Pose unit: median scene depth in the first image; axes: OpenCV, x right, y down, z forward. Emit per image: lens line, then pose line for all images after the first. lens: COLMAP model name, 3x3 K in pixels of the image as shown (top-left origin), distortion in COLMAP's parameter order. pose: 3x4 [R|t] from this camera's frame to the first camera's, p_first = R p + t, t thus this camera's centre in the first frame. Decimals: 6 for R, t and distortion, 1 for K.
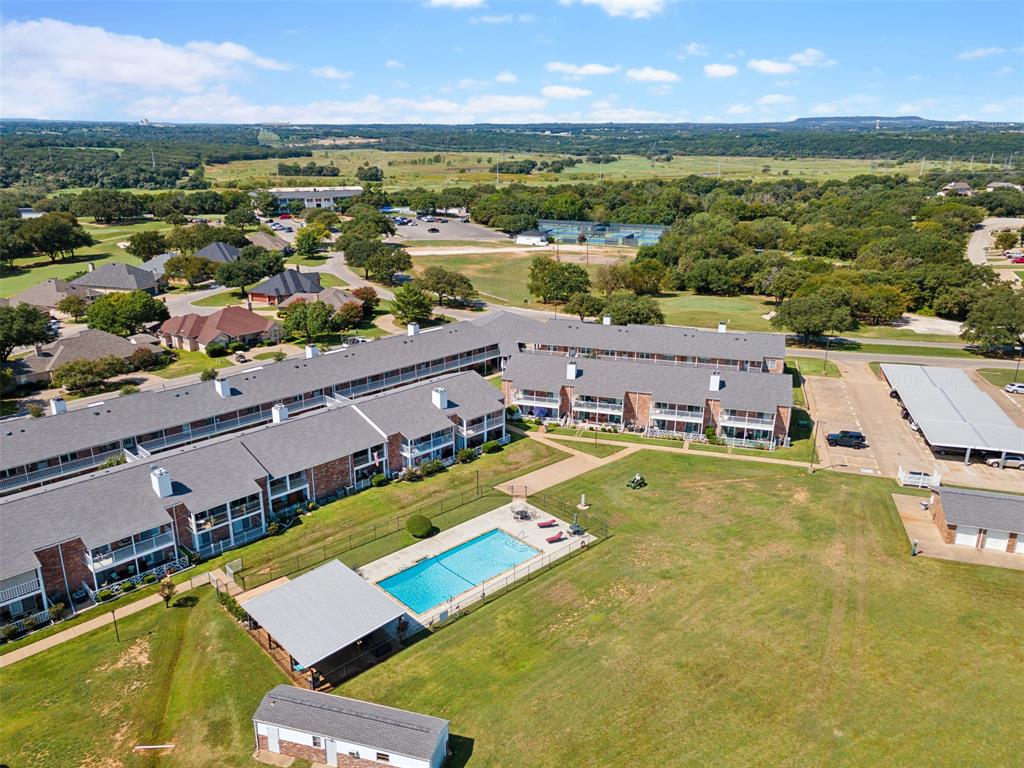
lens RADIAL K [[750.3, 0, 512.0], [0, 750.3, 384.0], [0, 0, 1]] dist [0.010954, 0.050562]
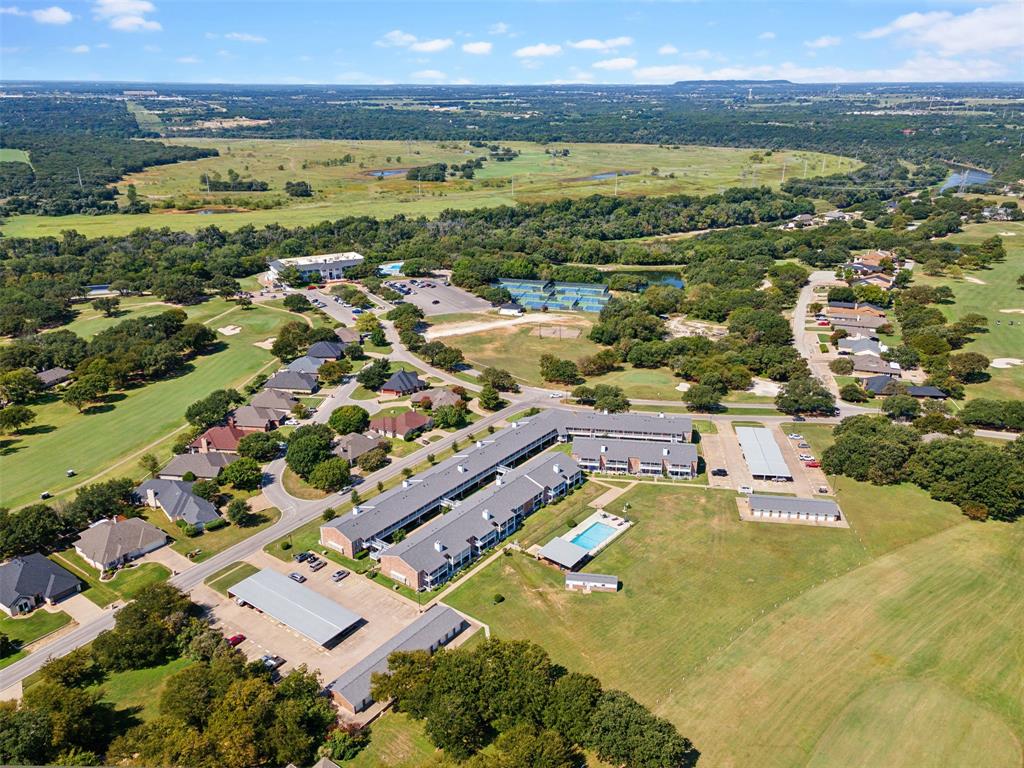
lens RADIAL K [[750.3, 0, 512.0], [0, 750.3, 384.0], [0, 0, 1]] dist [0.010954, 0.050562]
pose [[0.990081, -0.050589, 0.131074, -0.506921], [0.046163, 0.998263, 0.036595, -0.324487], [-0.132698, -0.030182, 0.990697, -1.267204]]
